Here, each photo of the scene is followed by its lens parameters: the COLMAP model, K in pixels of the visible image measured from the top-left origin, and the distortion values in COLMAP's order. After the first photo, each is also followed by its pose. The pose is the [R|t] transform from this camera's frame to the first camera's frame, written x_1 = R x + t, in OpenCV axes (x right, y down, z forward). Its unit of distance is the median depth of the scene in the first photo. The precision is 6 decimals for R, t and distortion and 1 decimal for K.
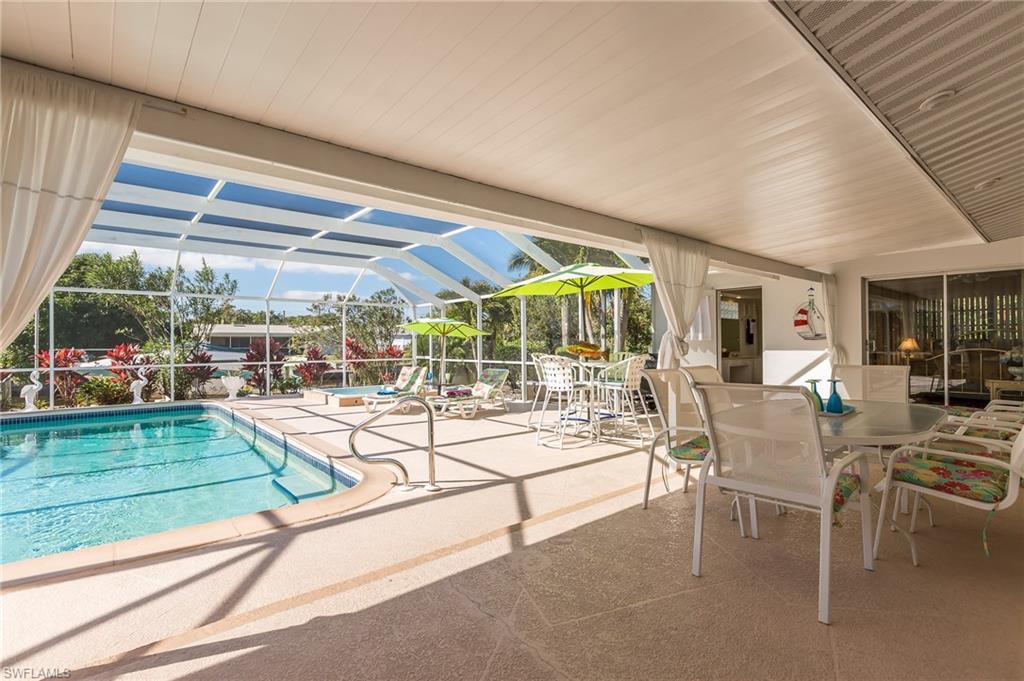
lens RADIAL K [[492.5, 0, 516.6], [0, 492.5, 339.9], [0, 0, 1]] dist [-0.001081, 0.000047]
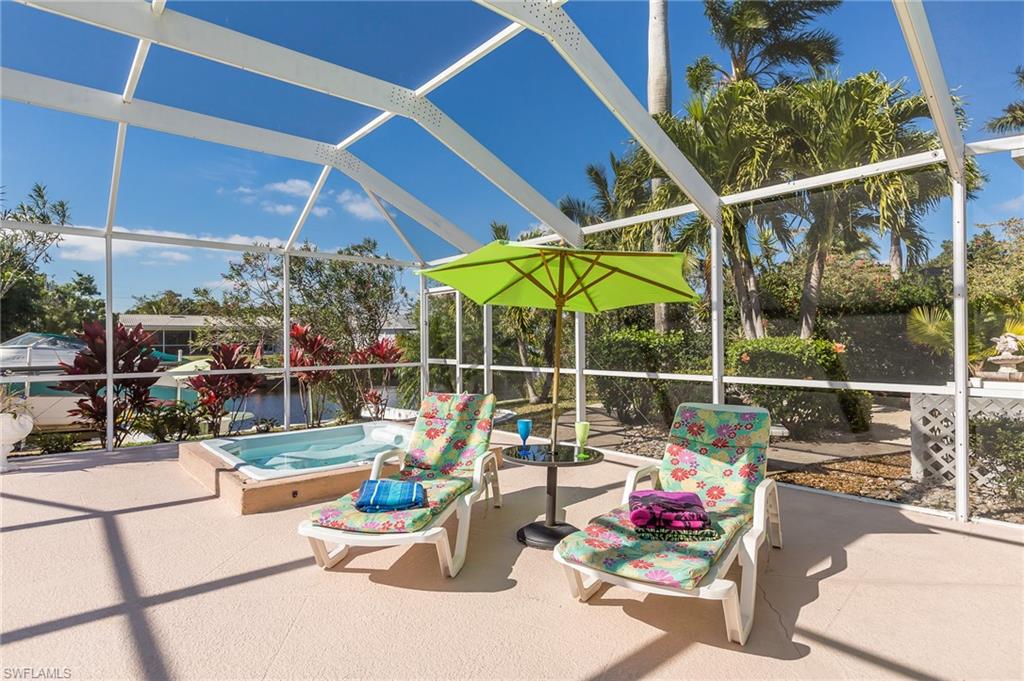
lens RADIAL K [[544.7, 0, 517.3], [0, 544.7, 342.7], [0, 0, 1]] dist [0.003833, 0.001336]
pose [[0.999840, -0.000246, 0.017861, -0.150166], [0.000025, 0.999924, 0.012363, 0.010416], [-0.017863, -0.012360, 0.999764, 0.523605]]
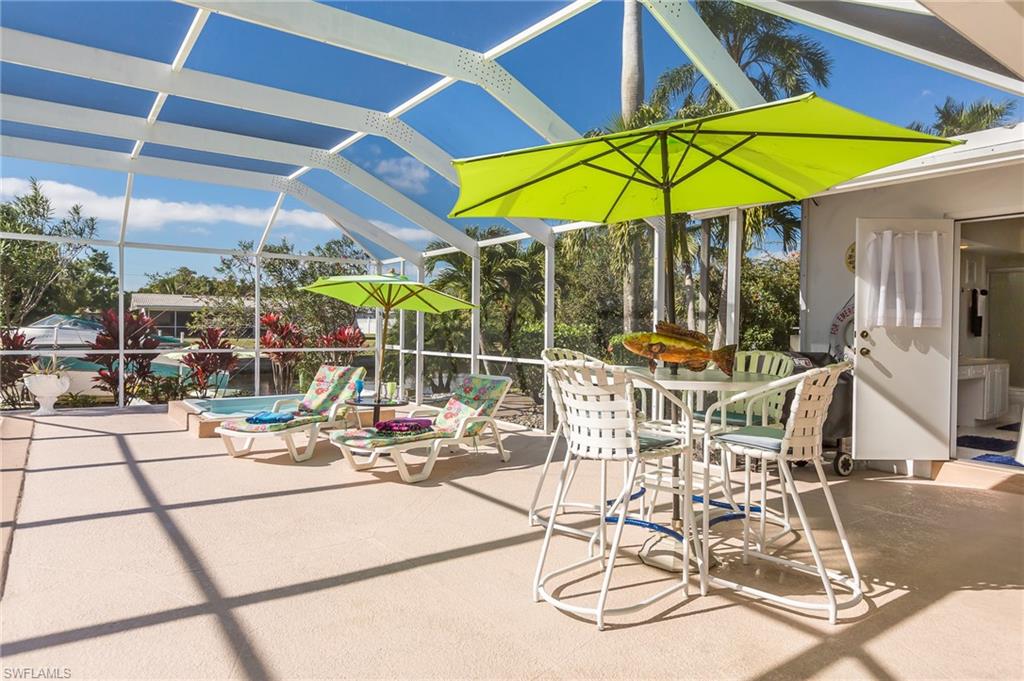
lens RADIAL K [[648.1, 0, 521.4], [0, 648.1, 334.4], [0, 0, 1]] dist [-0.009580, -0.002533]
pose [[0.997374, 0.020352, -0.069509, 0.032012], [-0.019109, 0.999646, 0.018506, 0.002722], [0.069861, -0.017130, 0.997410, 0.270924]]
